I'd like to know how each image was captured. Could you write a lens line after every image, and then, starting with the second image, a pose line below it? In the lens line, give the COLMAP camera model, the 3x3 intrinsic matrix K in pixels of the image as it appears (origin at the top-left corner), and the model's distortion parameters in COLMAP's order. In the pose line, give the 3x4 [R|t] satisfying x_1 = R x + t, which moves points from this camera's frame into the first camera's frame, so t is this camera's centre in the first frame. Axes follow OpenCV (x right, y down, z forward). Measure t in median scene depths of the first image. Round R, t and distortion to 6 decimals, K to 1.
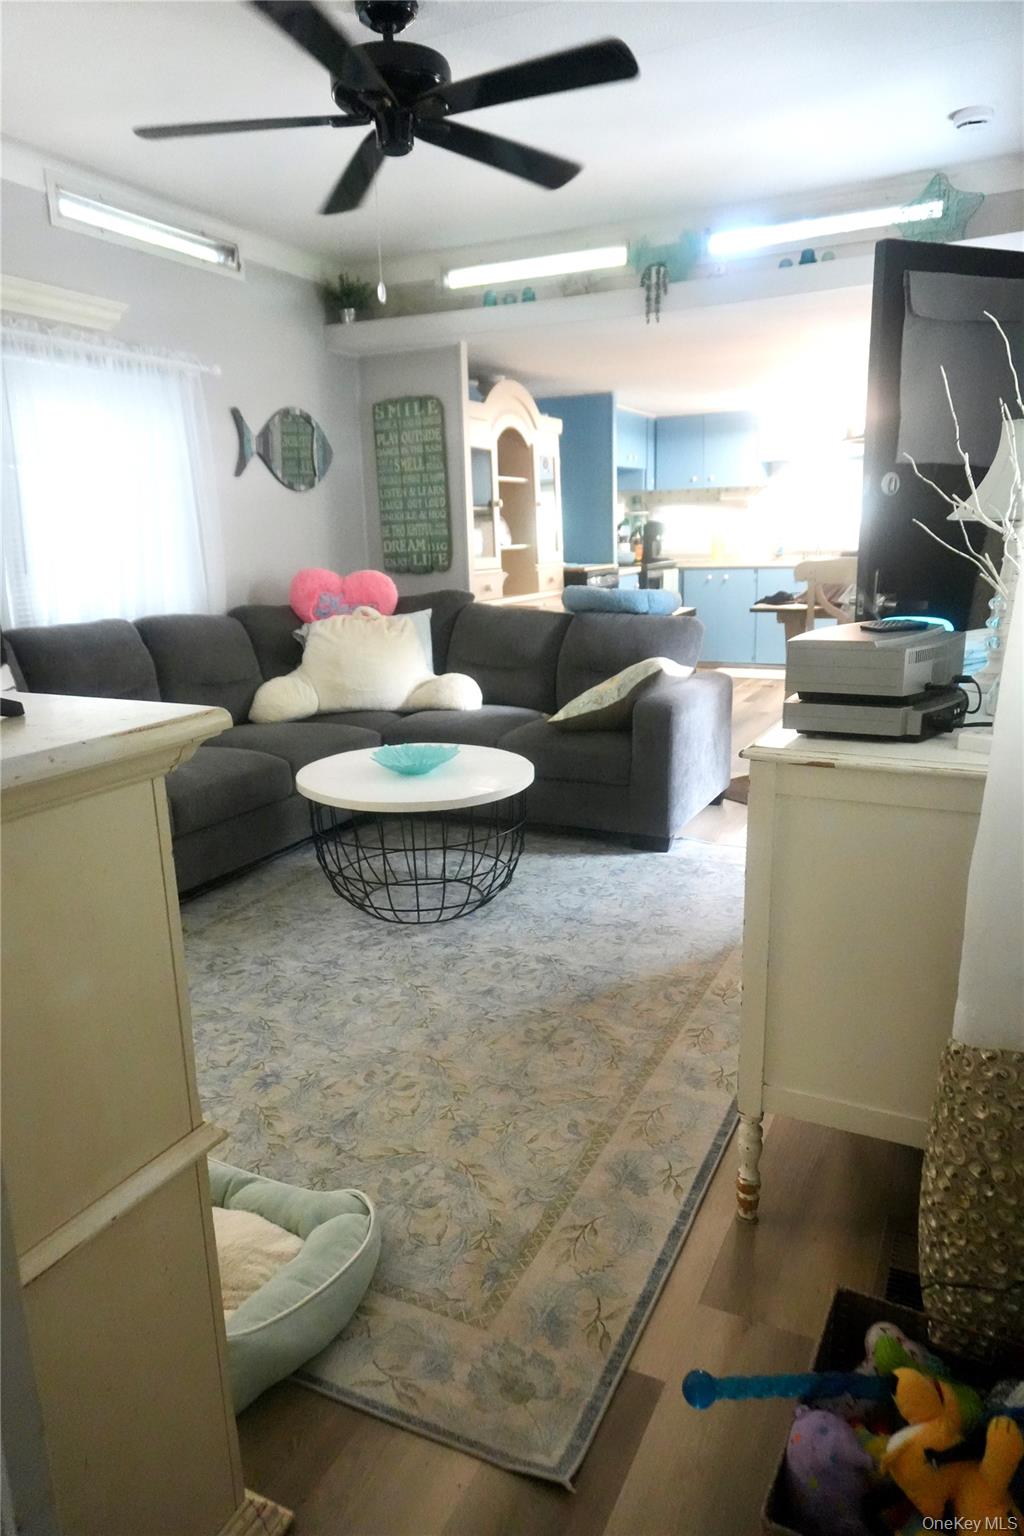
lens RADIAL K [[1044.1, 0, 512.0], [0, 1044.1, 768.0], [0, 0, 1]] dist [0.009265, 0.005232]
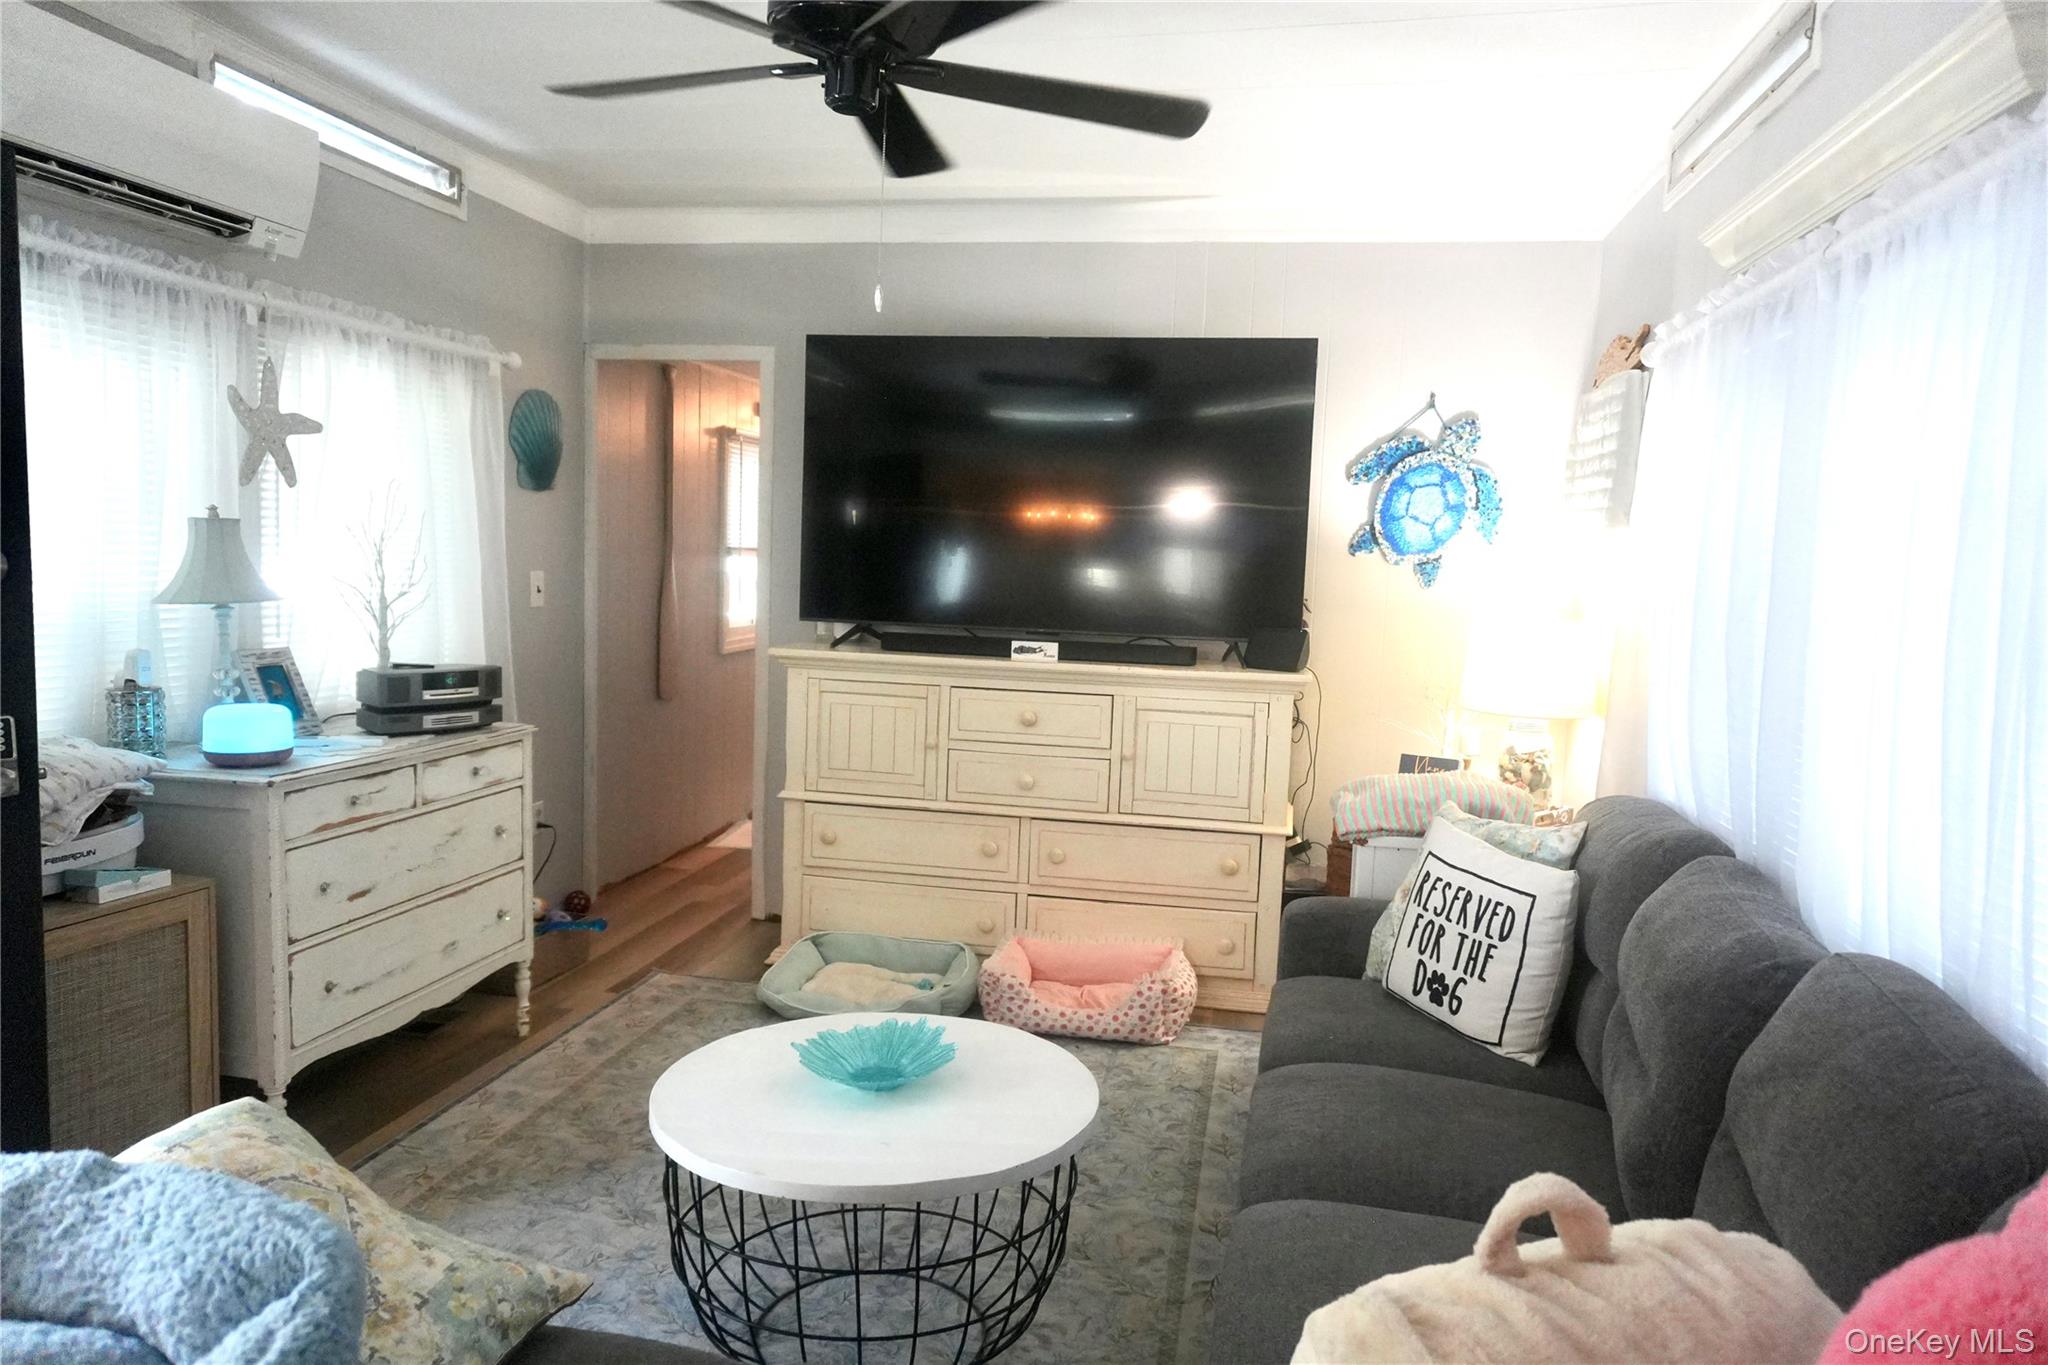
lens RADIAL K [[1392.1, 0, 1024.0], [0, 1392.1, 682.5], [0, 0, 1]] dist [0.009265, 0.005232]
pose [[-0.967024, 0.015814, -0.254193, 0.020192], [-0.069110, 0.944328, 0.321666, -0.597006], [0.245128, 0.328626, -0.912095, 2.240424]]
